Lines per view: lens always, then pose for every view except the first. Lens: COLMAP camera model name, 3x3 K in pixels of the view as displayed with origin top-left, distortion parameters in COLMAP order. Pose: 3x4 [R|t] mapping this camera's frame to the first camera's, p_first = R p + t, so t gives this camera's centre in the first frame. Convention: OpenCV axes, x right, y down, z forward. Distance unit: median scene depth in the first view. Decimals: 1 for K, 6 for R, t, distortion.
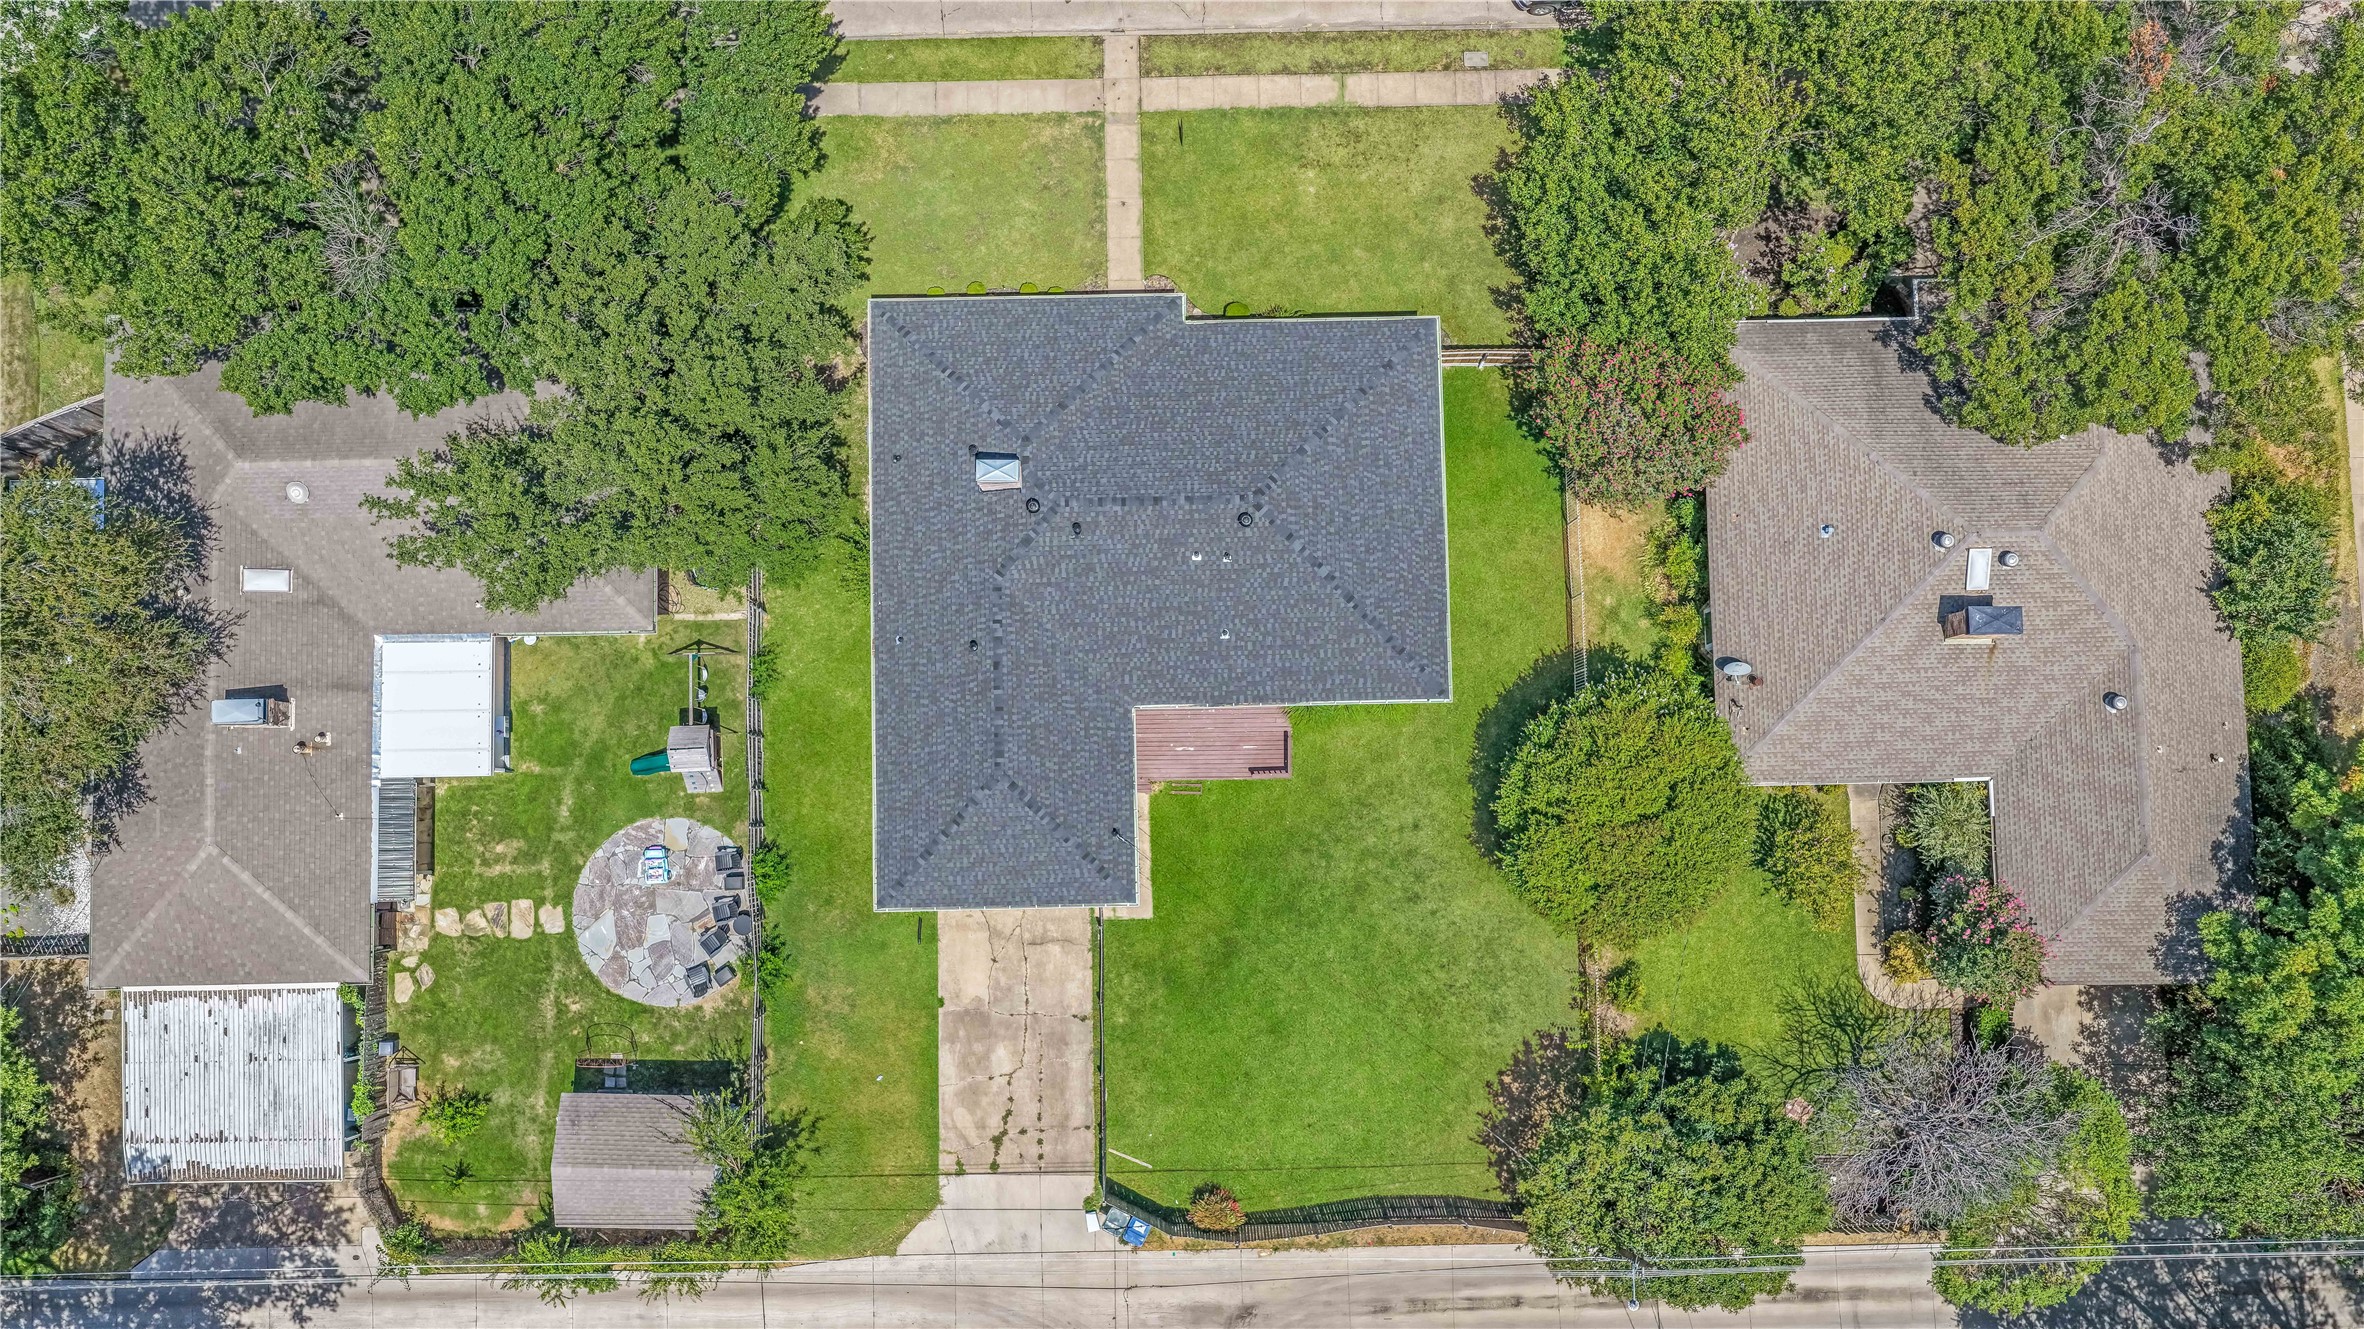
lens RADIAL K [[1967.6, 0, 1182.0], [0, 1967.6, 664.5], [0, 0, 1]] dist [0.004969, 0.025011]
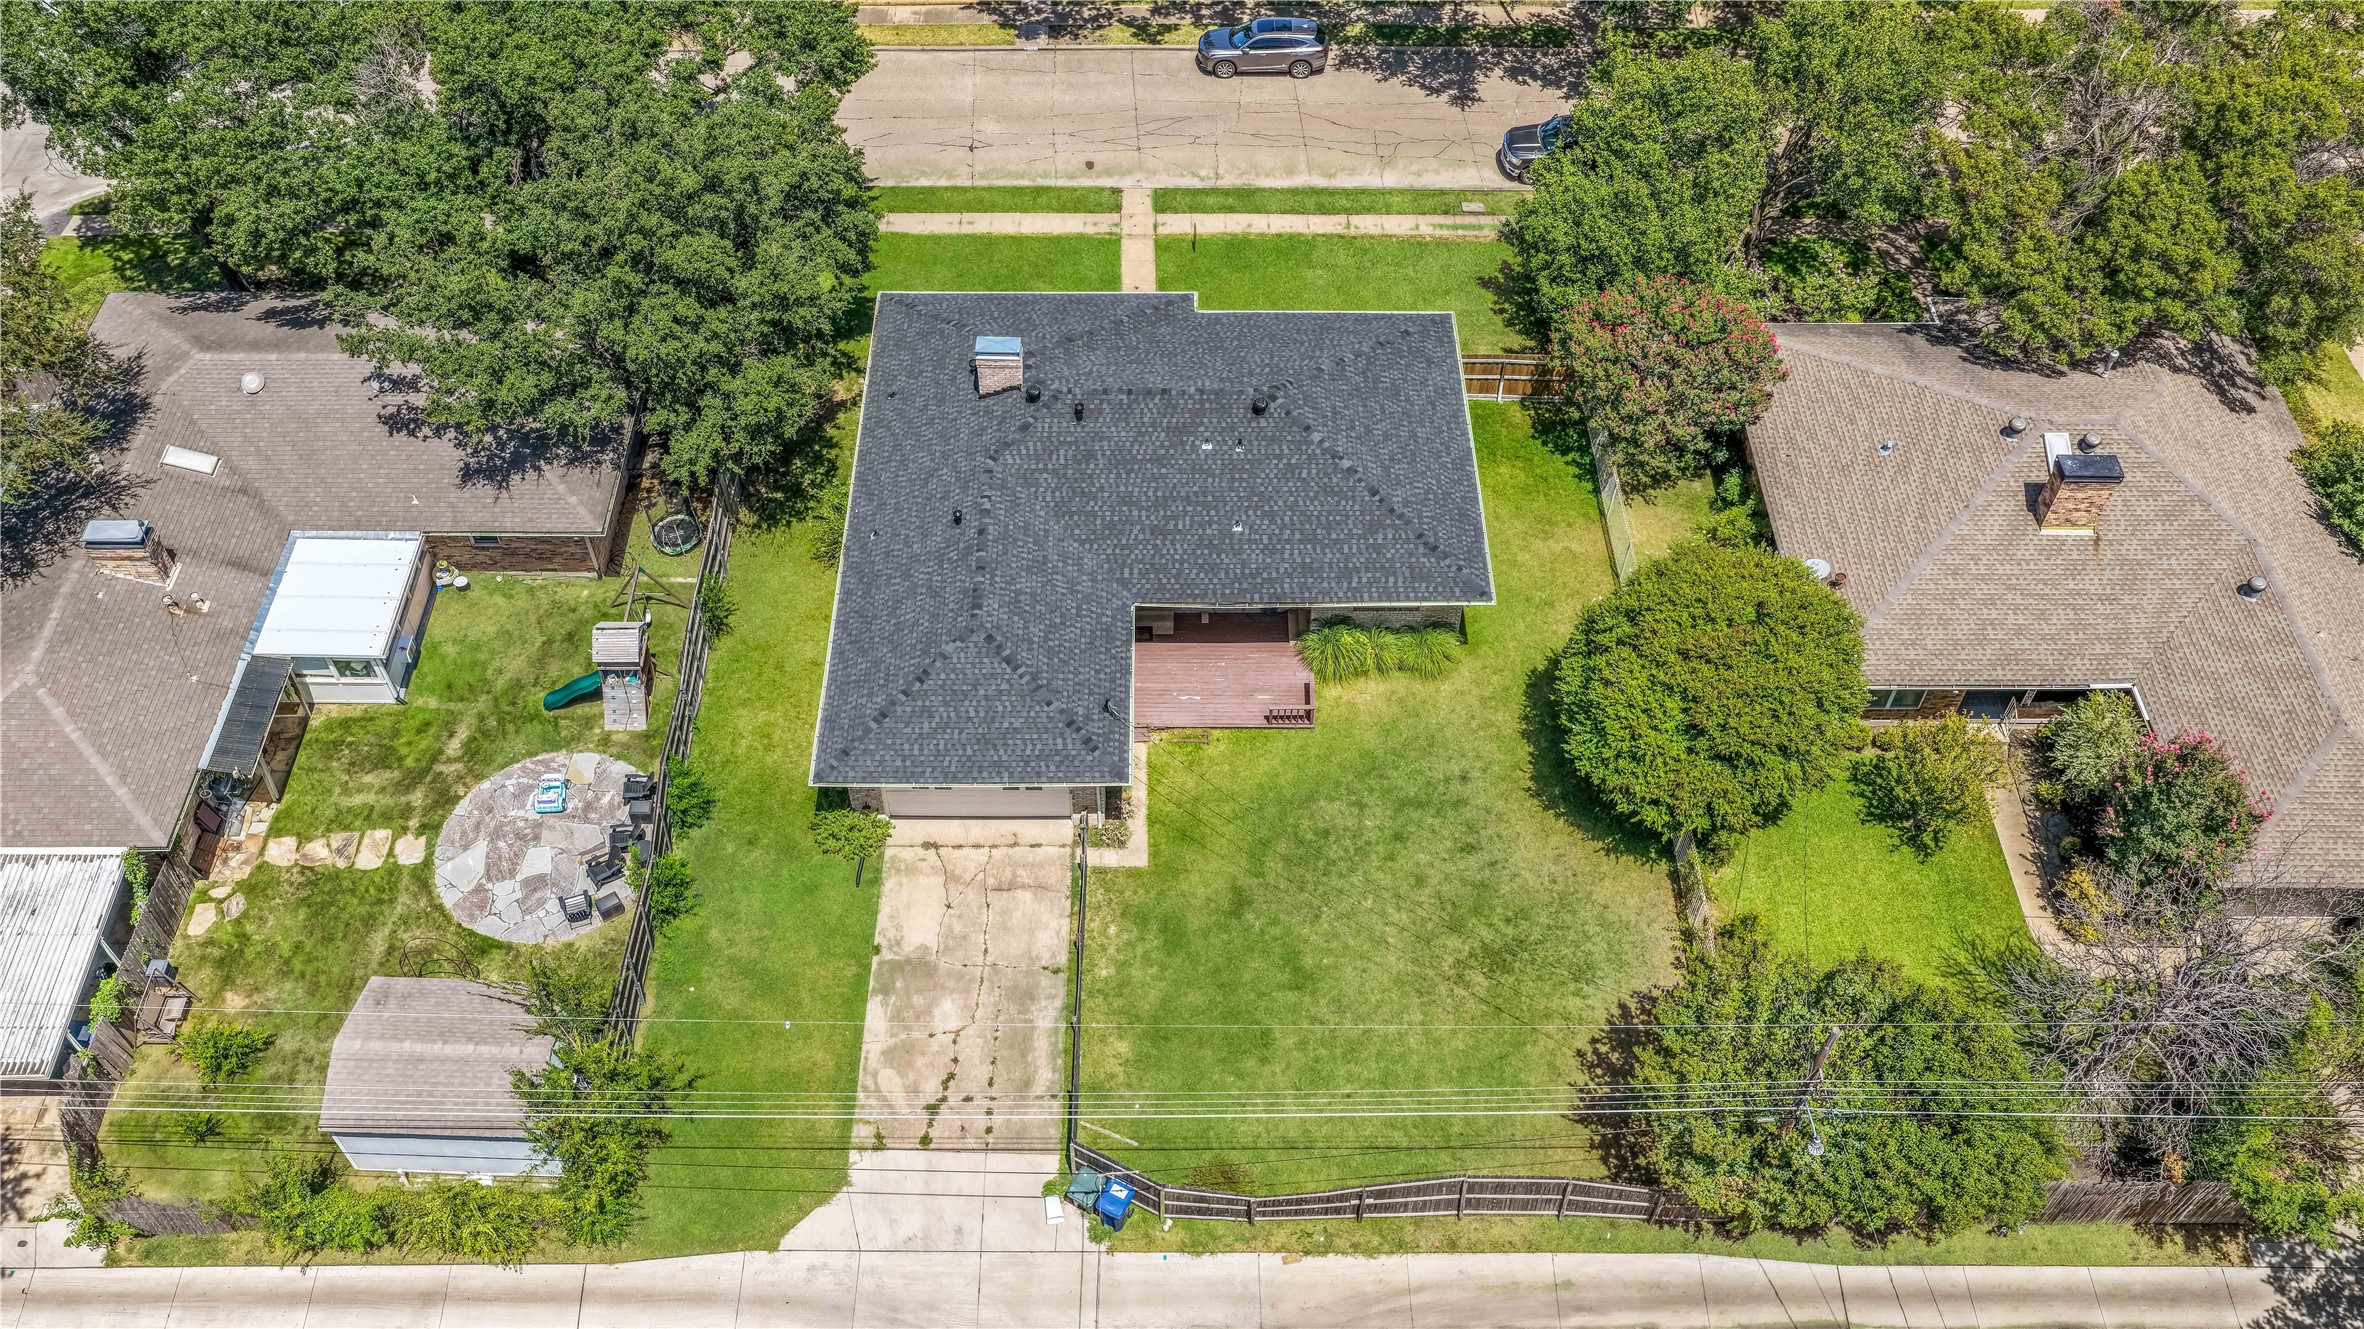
lens RADIAL K [[1967.6, 0, 1182.0], [0, 1967.6, 664.5], [0, 0, 1]] dist [0.004969, 0.025011]
pose [[0.999834, 0.017911, -0.003435, 0.000739], [-0.016670, 0.821145, -0.570477, 0.527029], [-0.007397, 0.570439, 0.821307, 0.285140]]
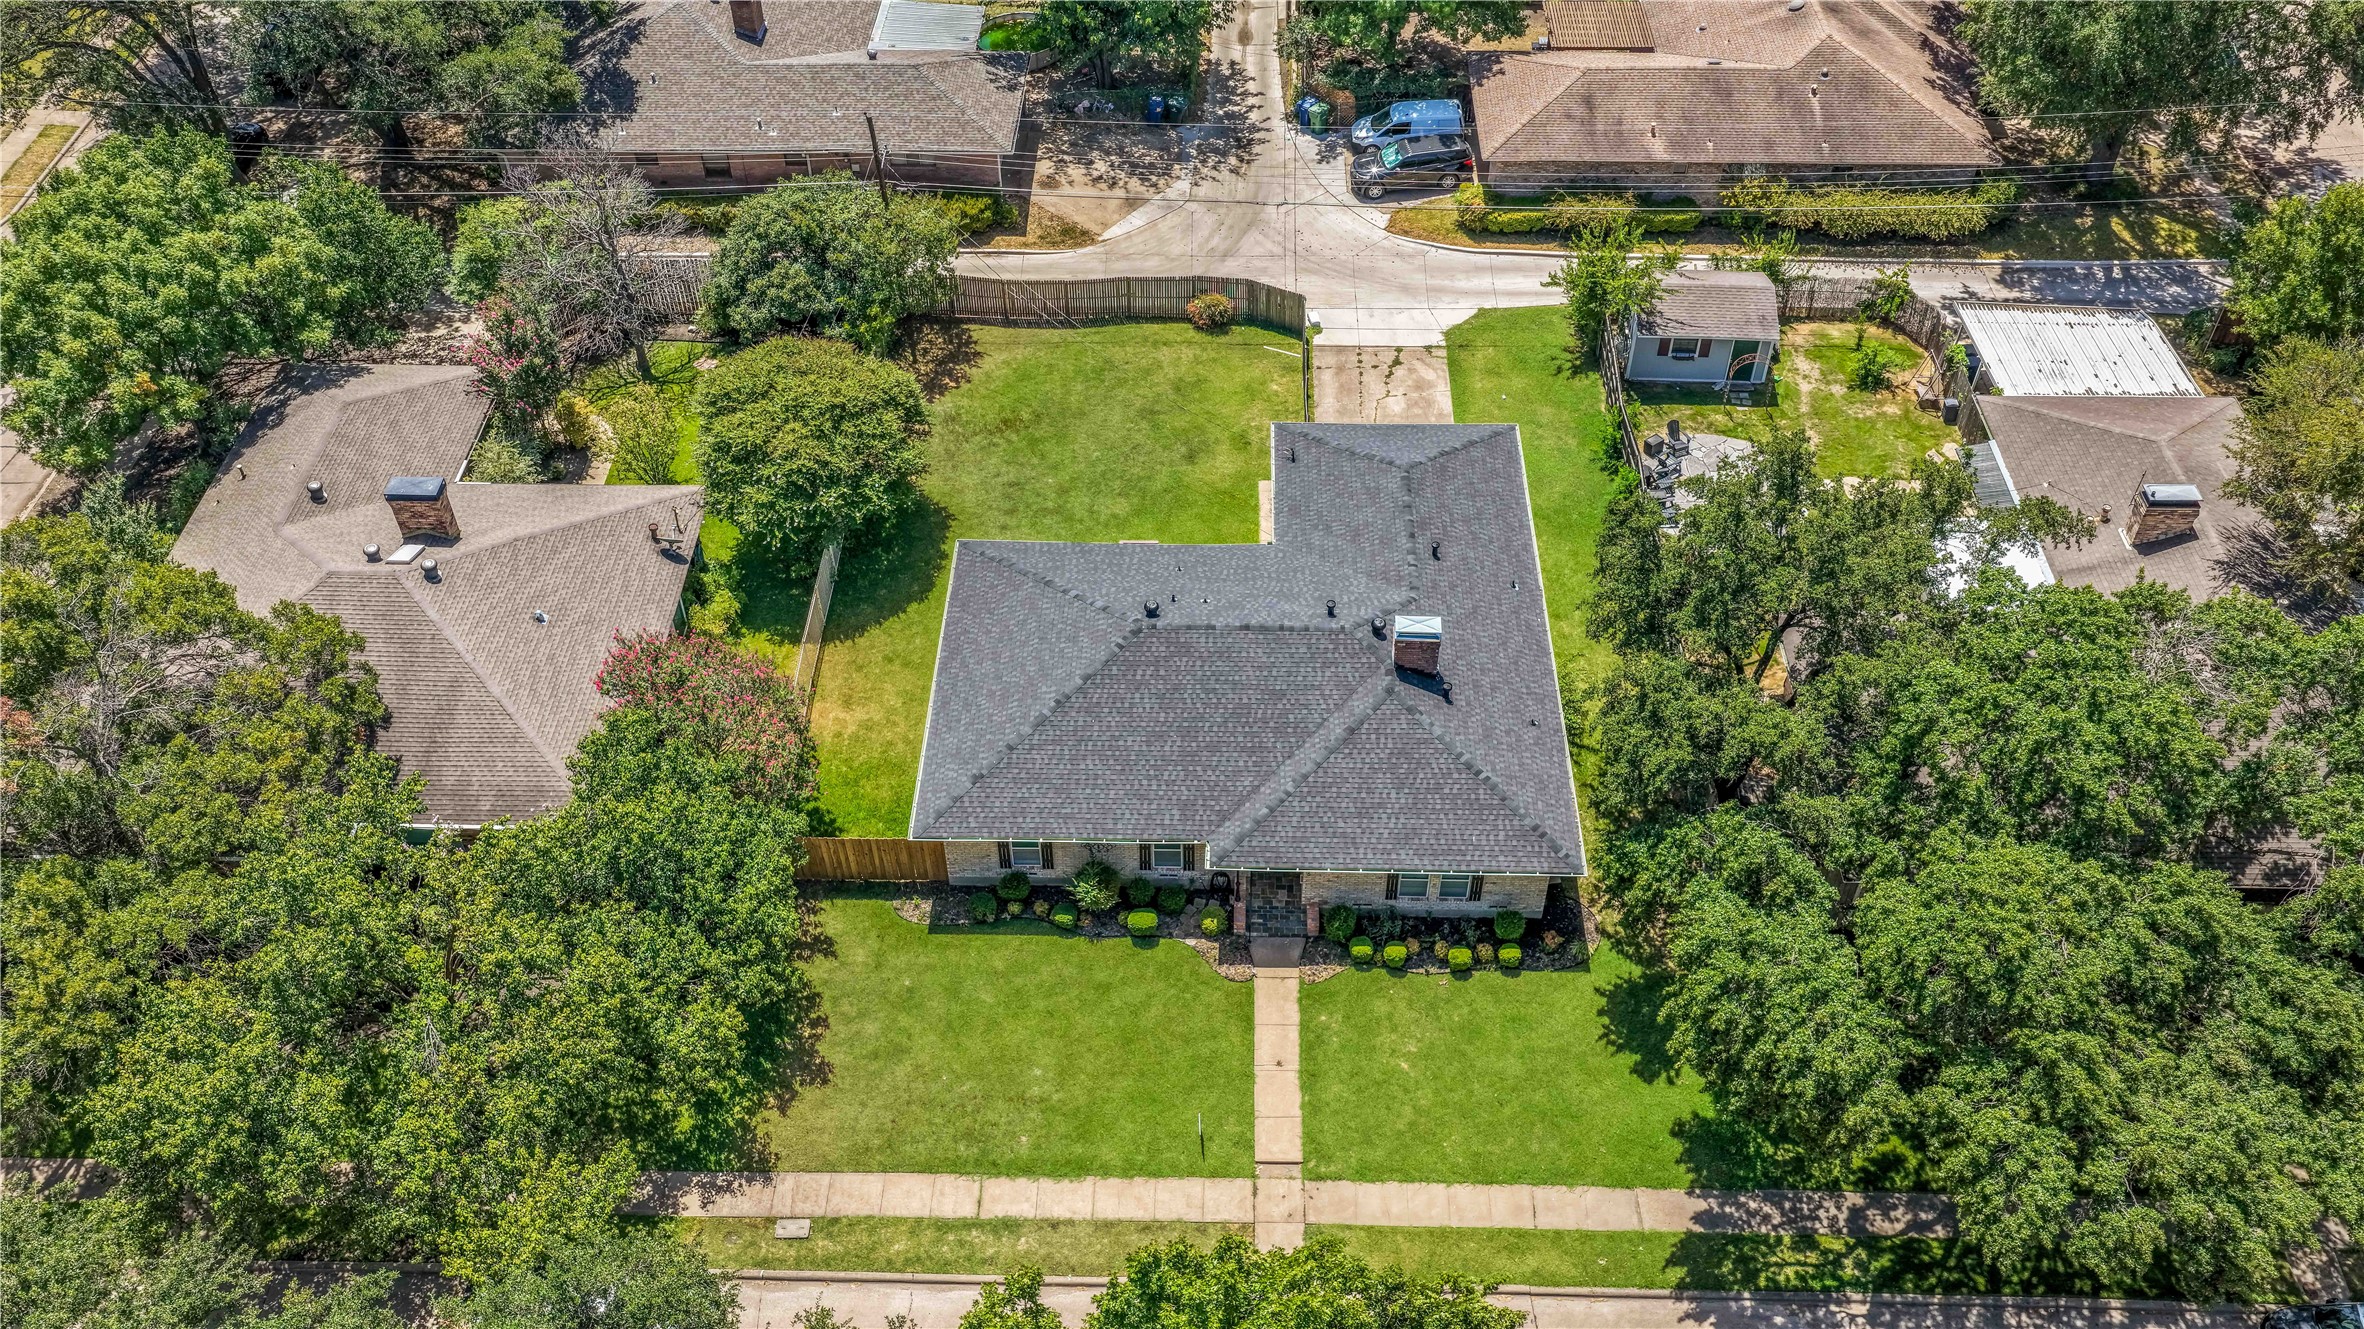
lens RADIAL K [[1967.6, 0, 1182.0], [0, 1967.6, 664.5], [0, 0, 1]] dist [0.004969, 0.025011]
pose [[-0.998822, -0.026344, 0.040753, -0.019504], [0.048159, -0.641231, 0.765835, -0.758578], [0.005956, 0.766895, 0.641745, 0.392484]]
